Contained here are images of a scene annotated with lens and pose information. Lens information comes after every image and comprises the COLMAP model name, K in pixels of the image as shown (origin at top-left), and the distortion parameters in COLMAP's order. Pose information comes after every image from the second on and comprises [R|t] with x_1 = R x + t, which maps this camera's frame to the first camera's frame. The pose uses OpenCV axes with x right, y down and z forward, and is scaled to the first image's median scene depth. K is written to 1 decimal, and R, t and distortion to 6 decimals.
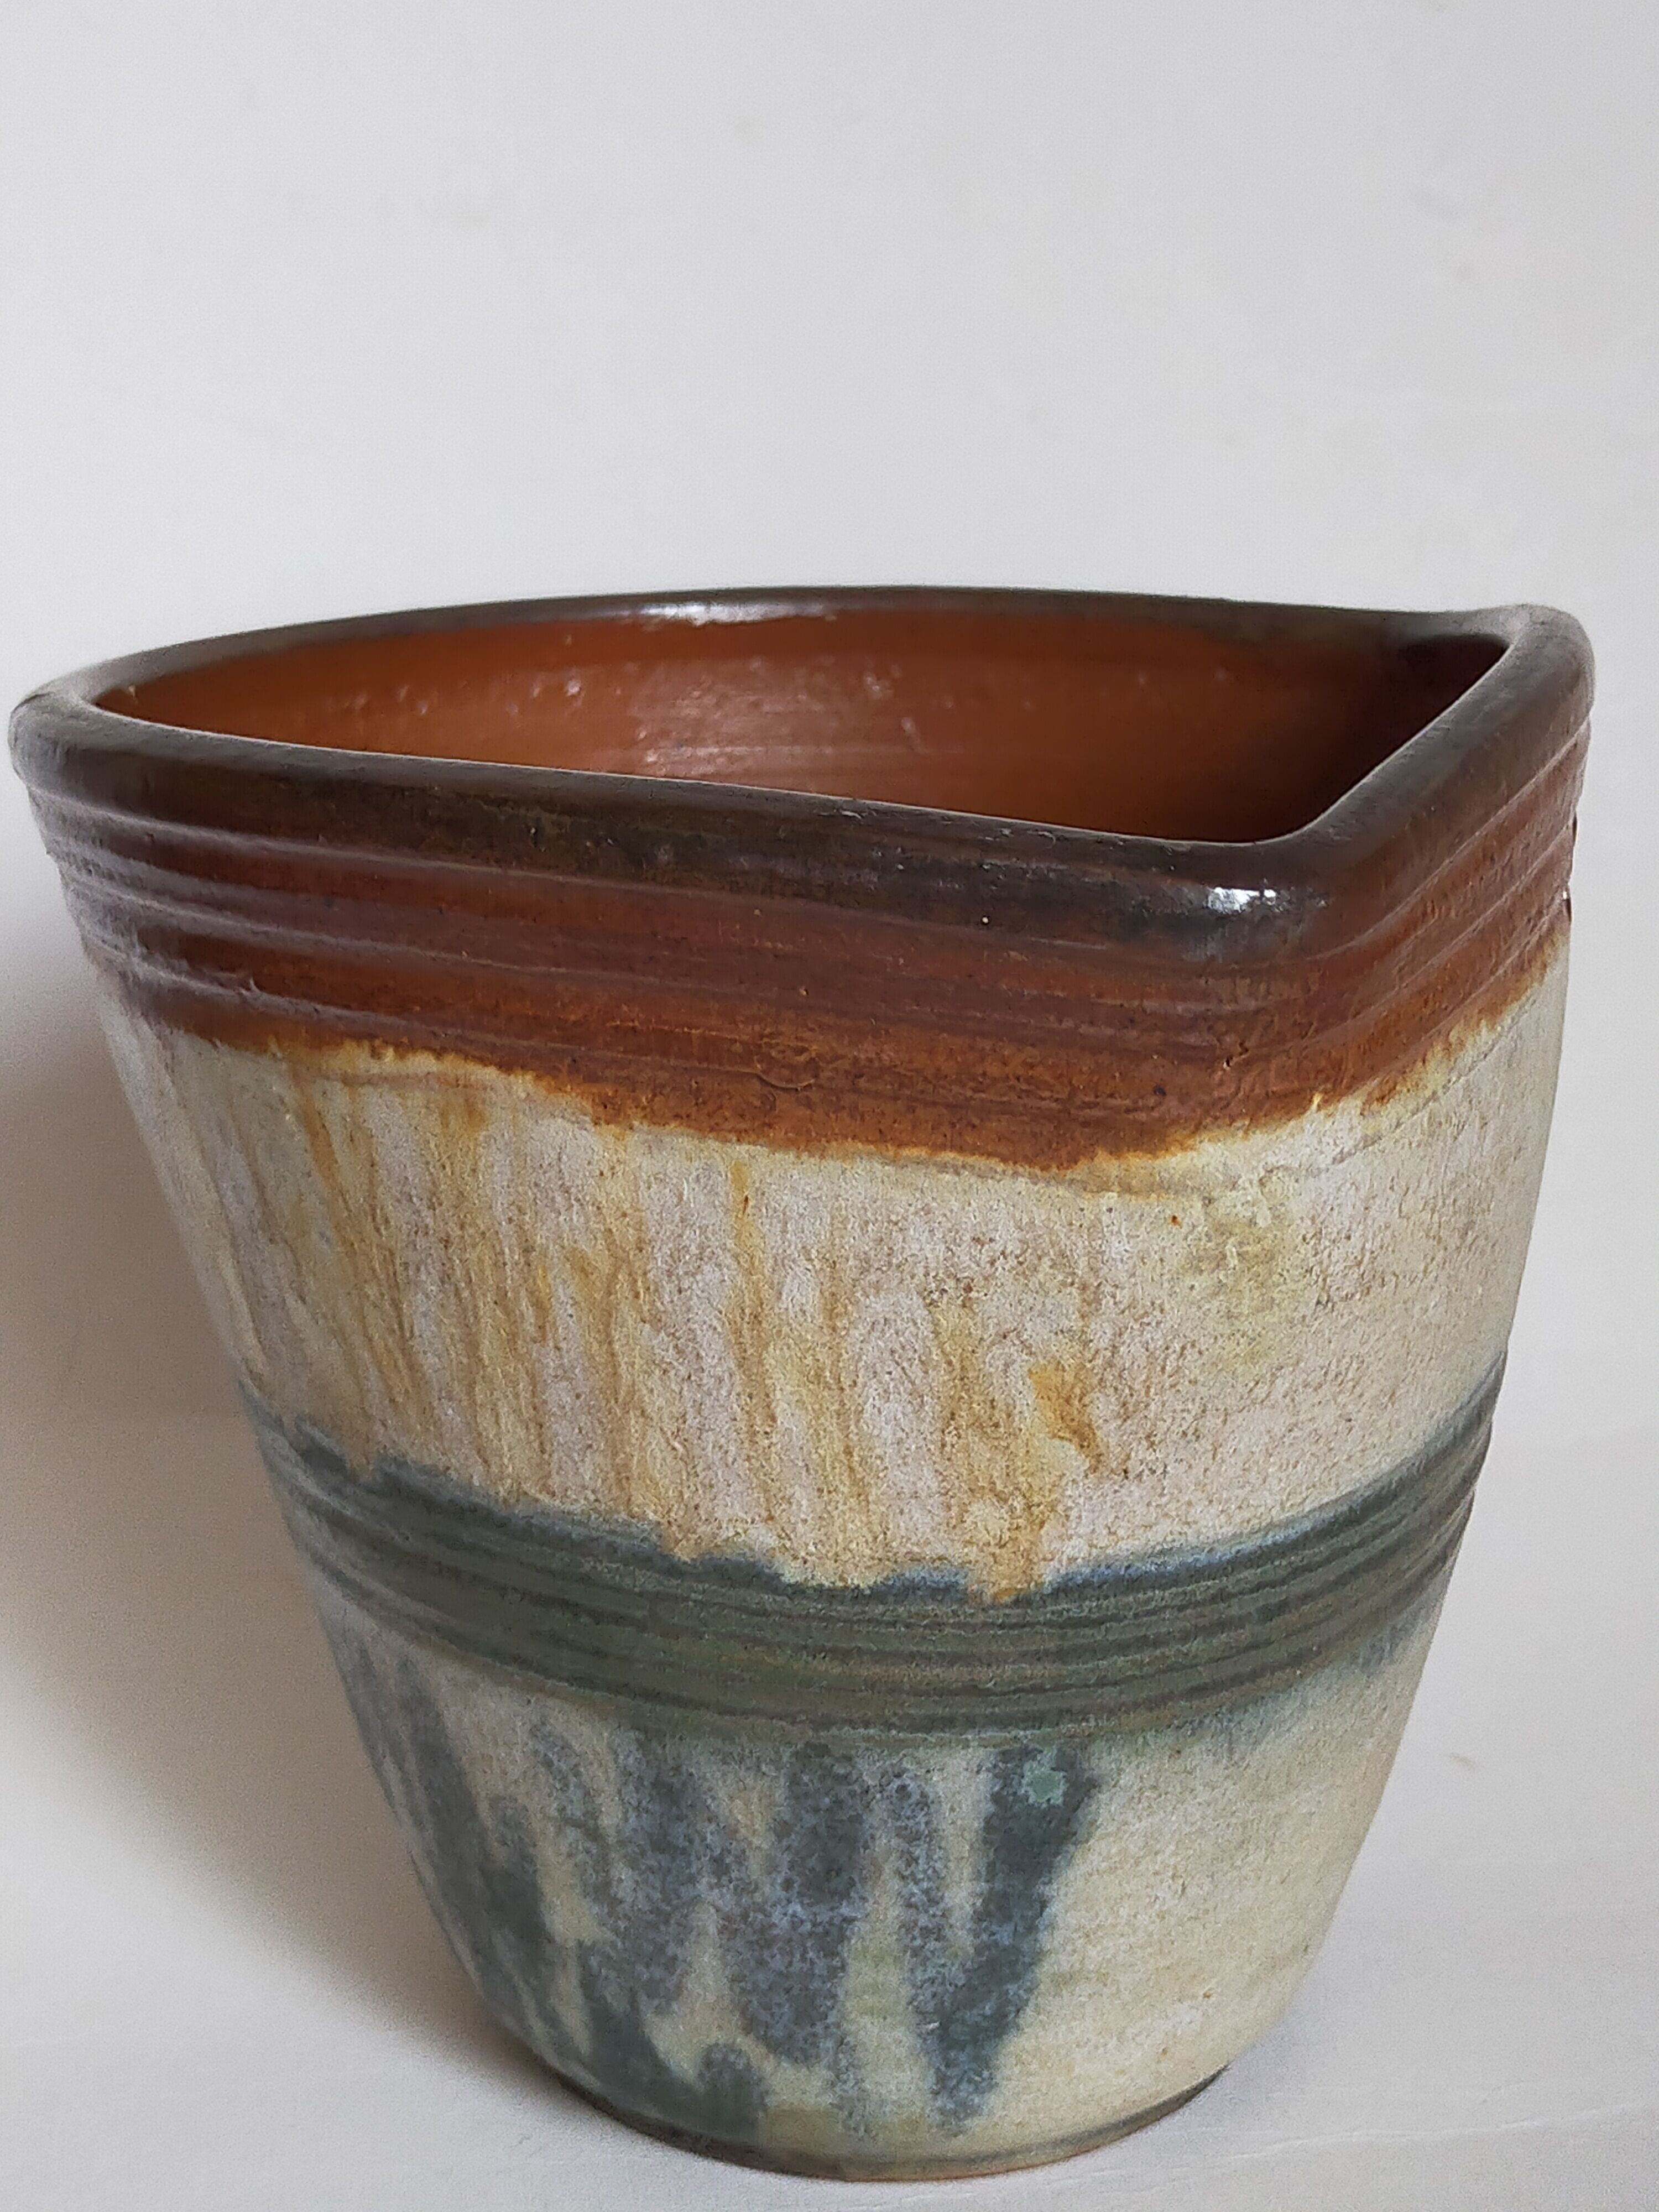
lens RADIAL K [[3396.3, 0, 829.5], [0, 3396.3, 1106.0], [0, 0, 1]] dist [0.122220, -0.151842]
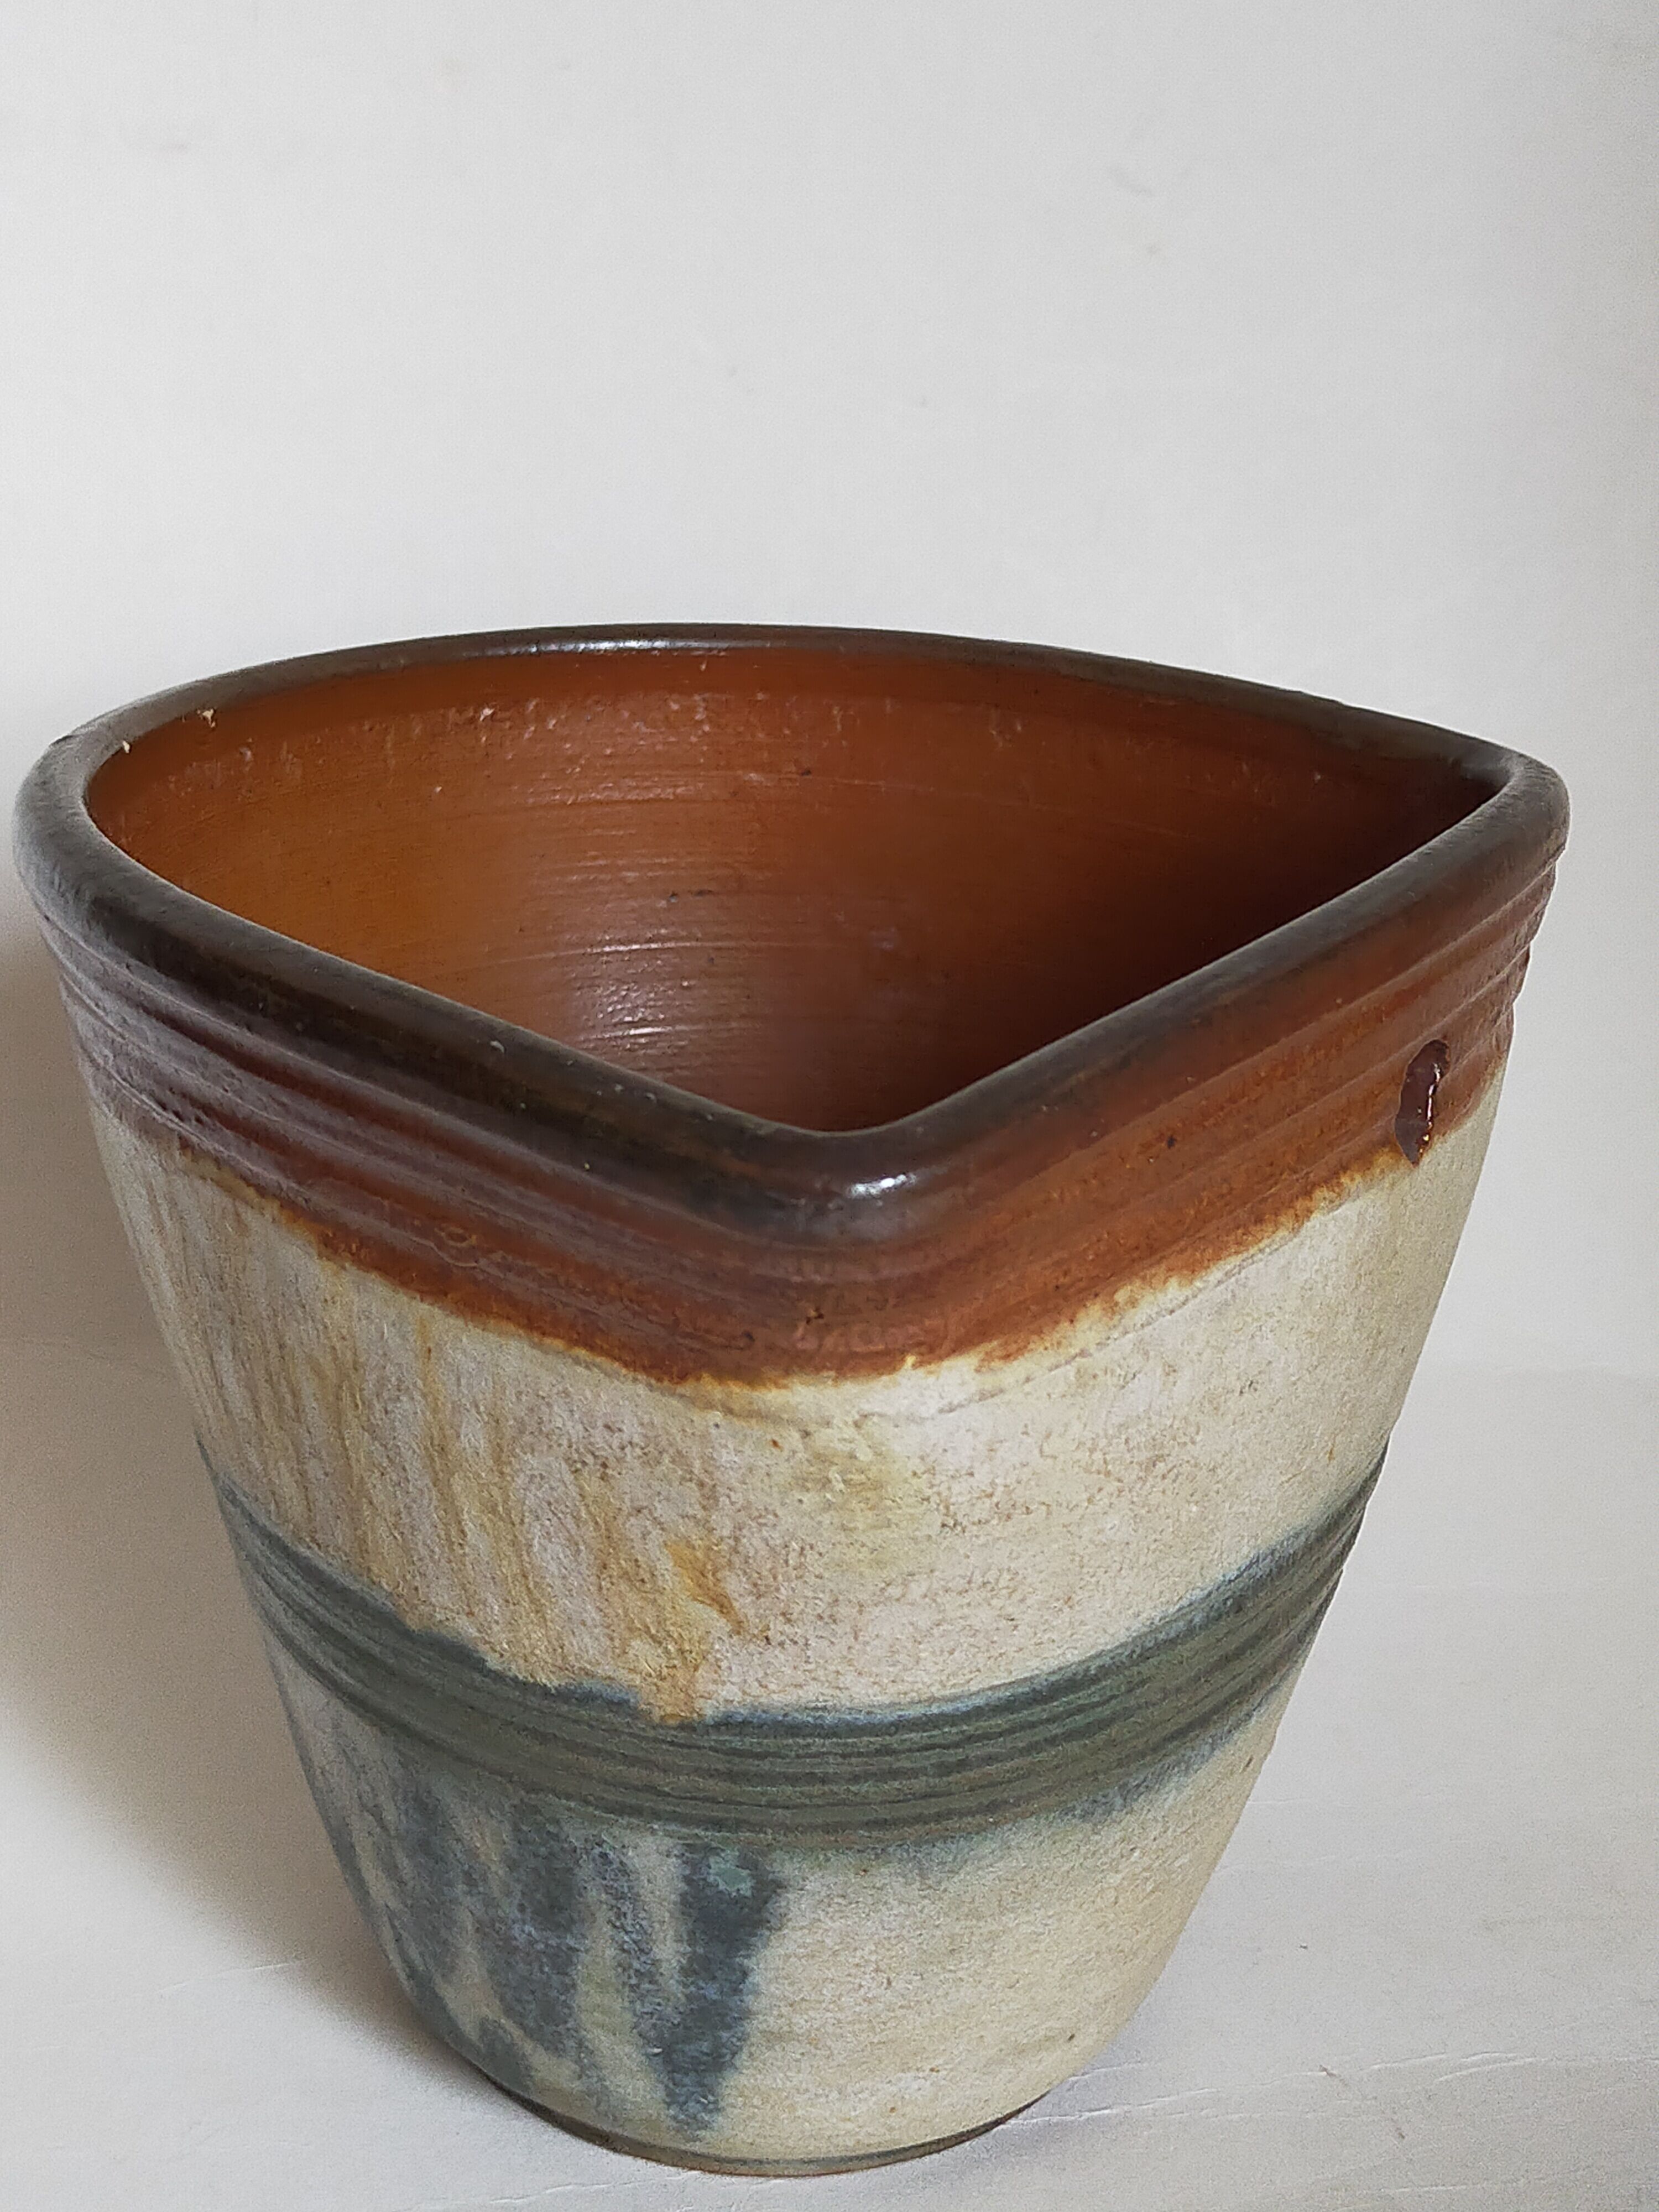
lens RADIAL K [[3396.3, 0, 829.5], [0, 3396.3, 1106.0], [0, 0, 1]] dist [0.122220, -0.151842]
pose [[0.957321, 0.155929, -0.243356, 0.336070], [-0.129817, 0.984253, 0.119977, -0.188581], [0.258232, -0.083264, 0.962488, -0.027142]]
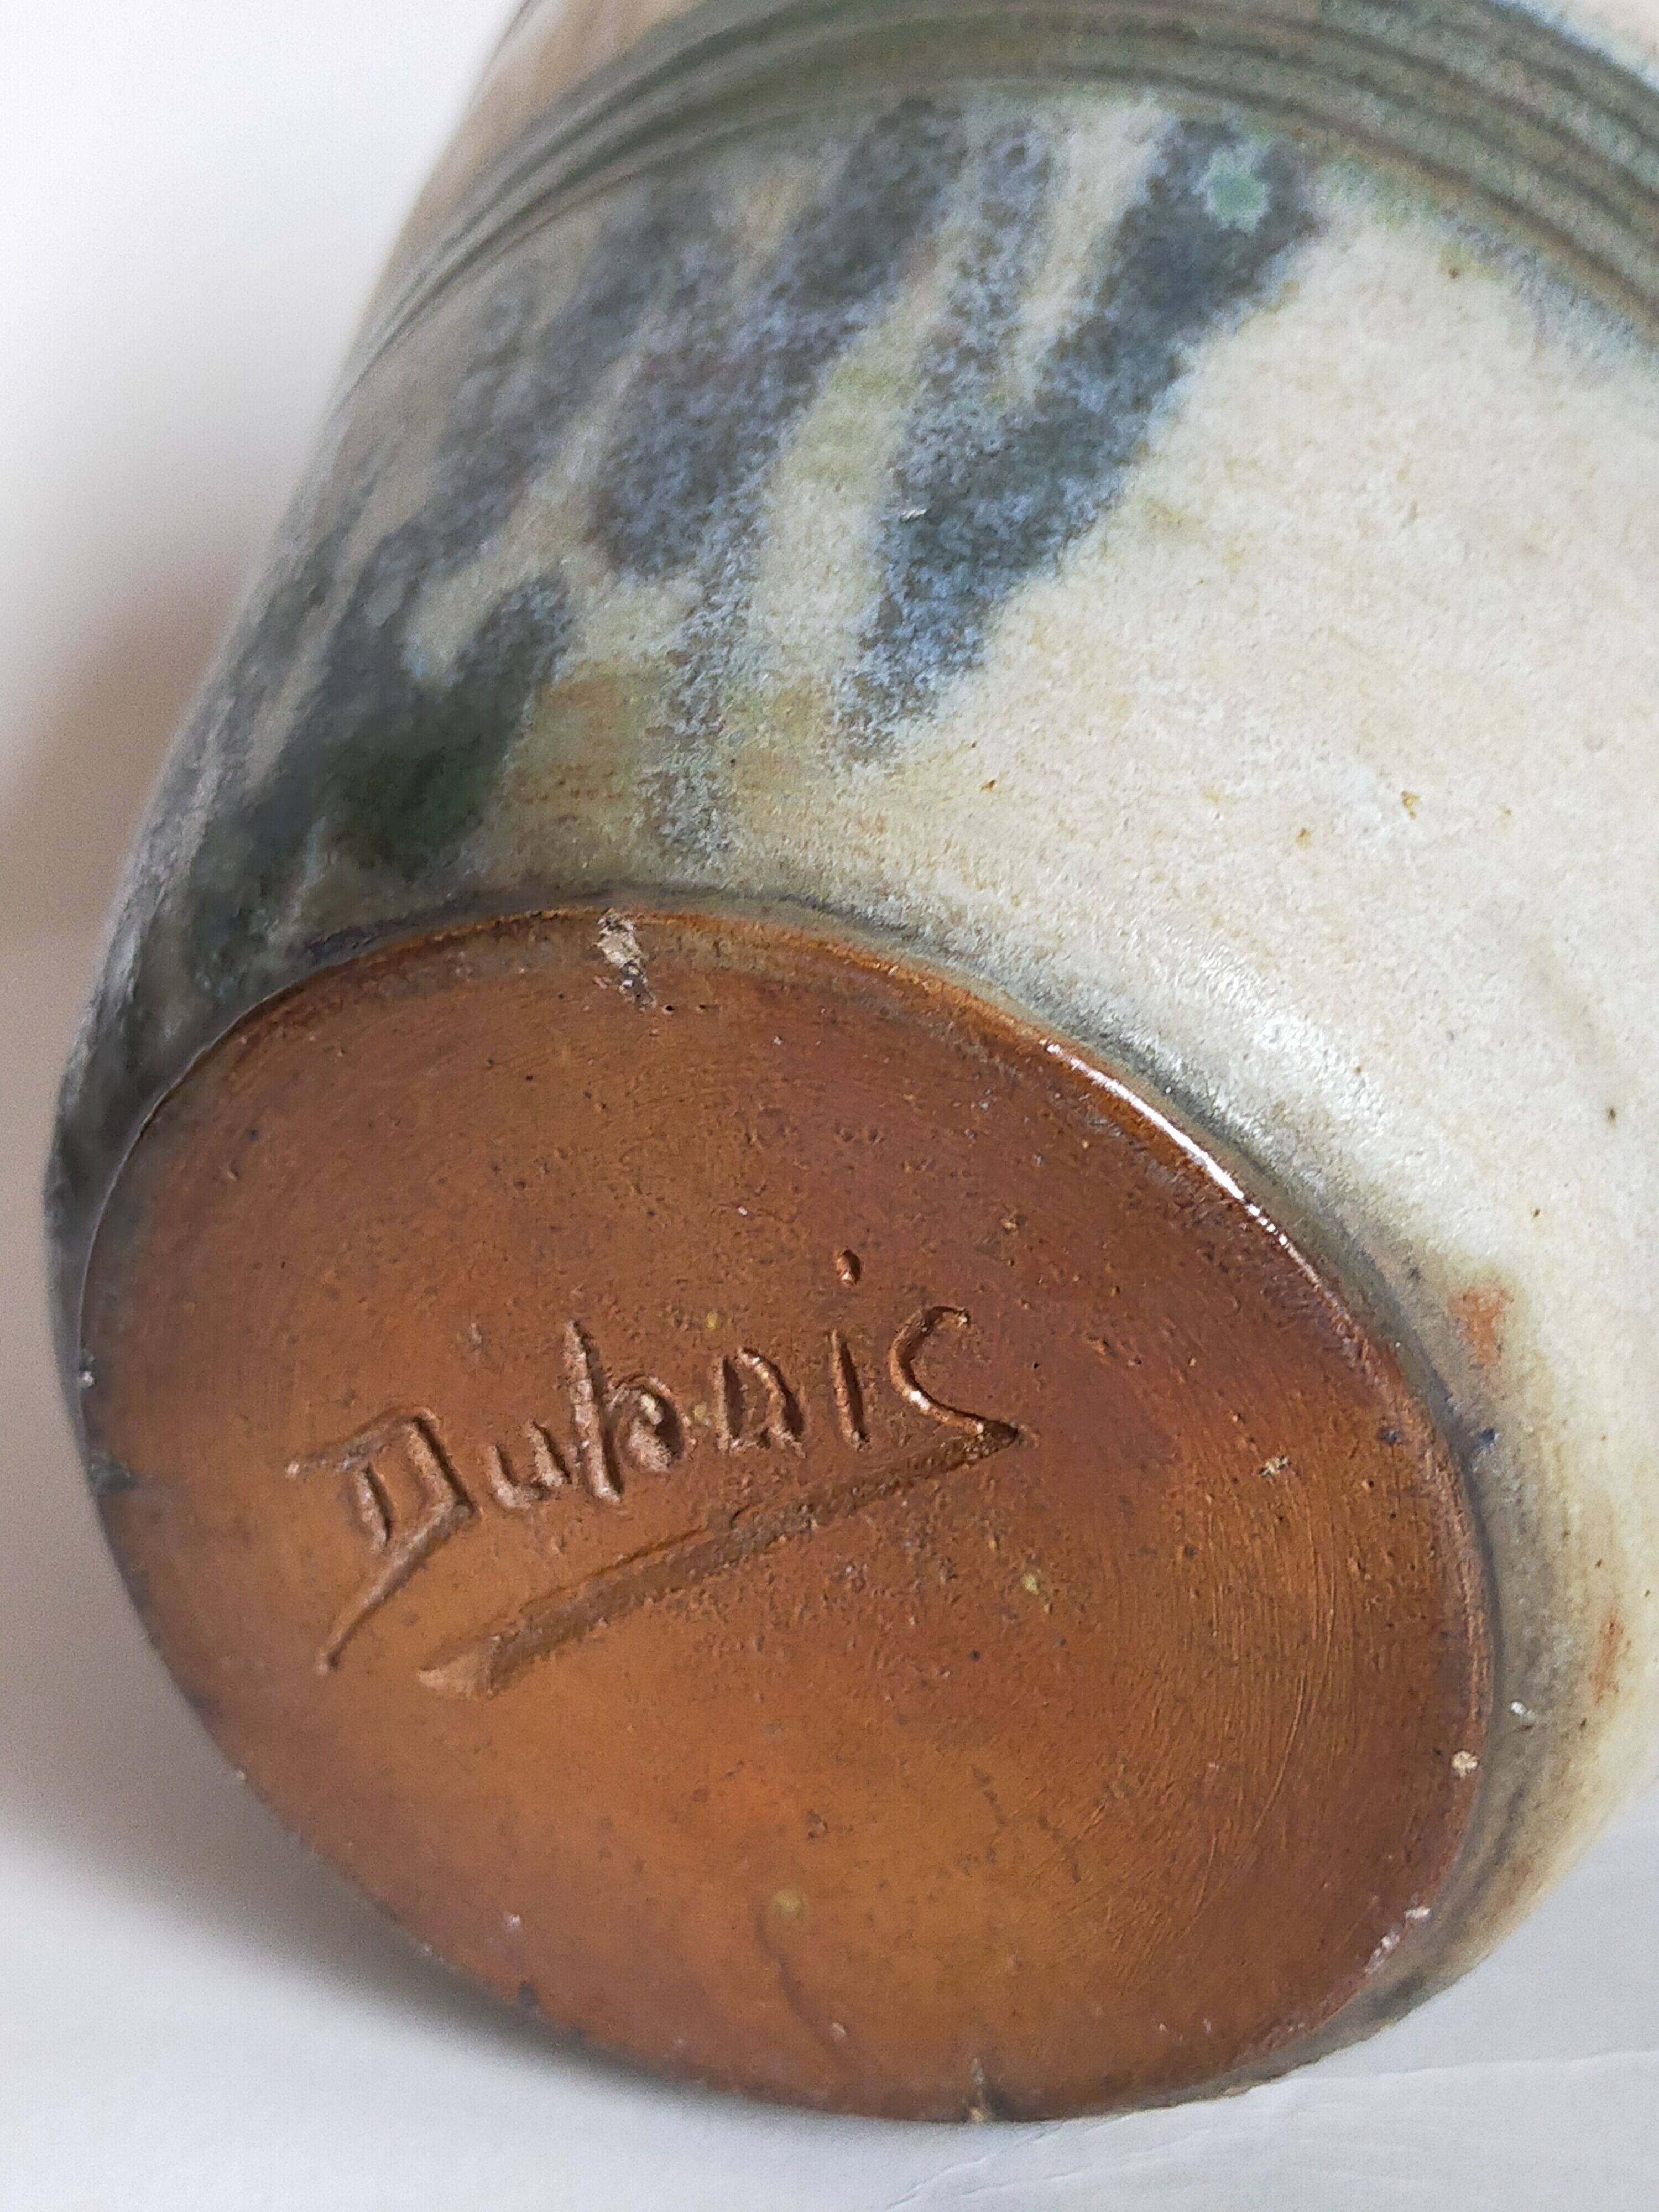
lens RADIAL K [[3396.3, 0, 829.5], [0, 3396.3, 1106.0], [0, 0, 1]] dist [0.122220, -0.151842]
pose [[0.942301, 0.148089, -0.300231, 0.215949], [-0.330003, 0.260154, -0.907424, 0.876028], [-0.056273, 0.954143, 0.294014, 1.024819]]
